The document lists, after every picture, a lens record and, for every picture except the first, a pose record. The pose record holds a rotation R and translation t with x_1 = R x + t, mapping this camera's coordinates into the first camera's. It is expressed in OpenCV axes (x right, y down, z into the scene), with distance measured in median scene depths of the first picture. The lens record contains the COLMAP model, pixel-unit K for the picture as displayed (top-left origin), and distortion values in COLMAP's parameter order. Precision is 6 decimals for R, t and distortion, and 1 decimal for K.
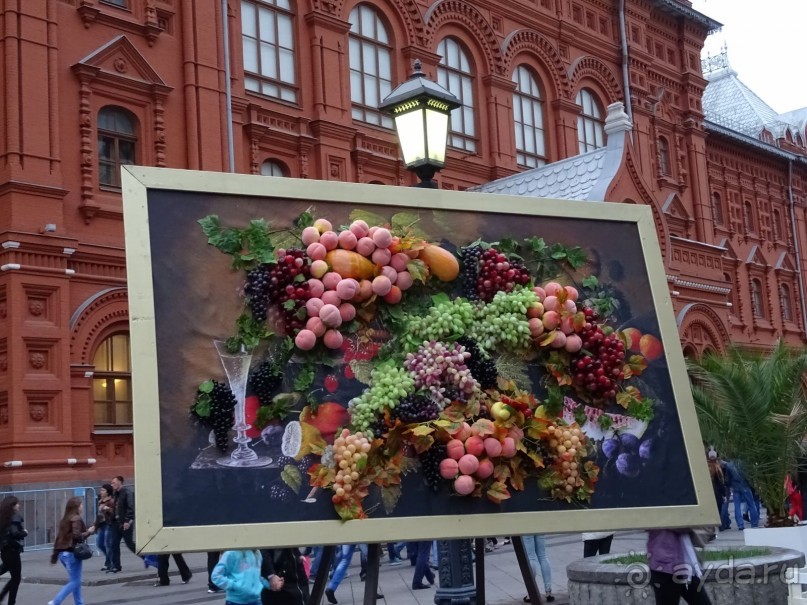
lens RADIAL K [[1069.4, 0, 403.5], [0, 1069.4, 302.5], [0, 0, 1]] dist [0.028913, -0.038752]
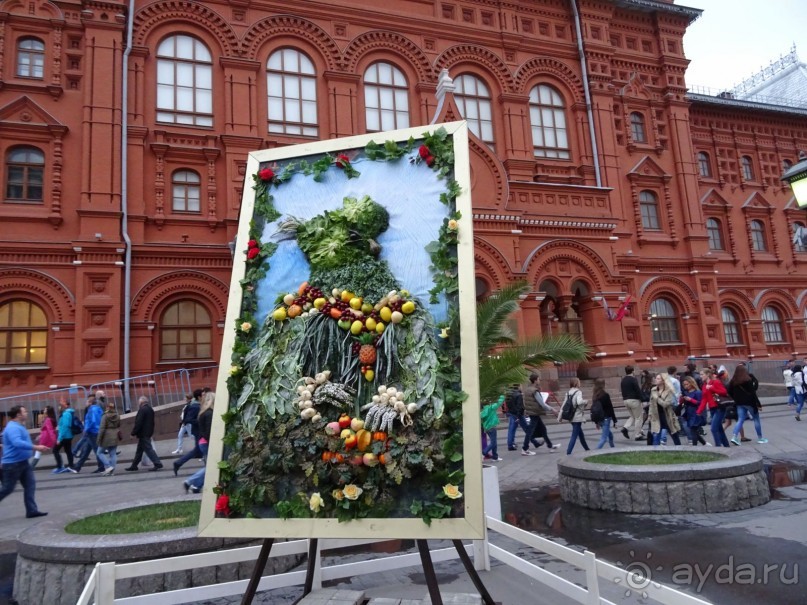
lens RADIAL K [[565.6, 0, 390.0], [0, 565.6, 296.0], [0, 0, 1]] dist [0.003693, -0.006227]
pose [[0.887186, -0.064522, -0.456878, 0.268166], [0.076536, 0.997036, 0.007815, 0.028124], [0.455020, -0.041901, 0.889495, 0.280705]]
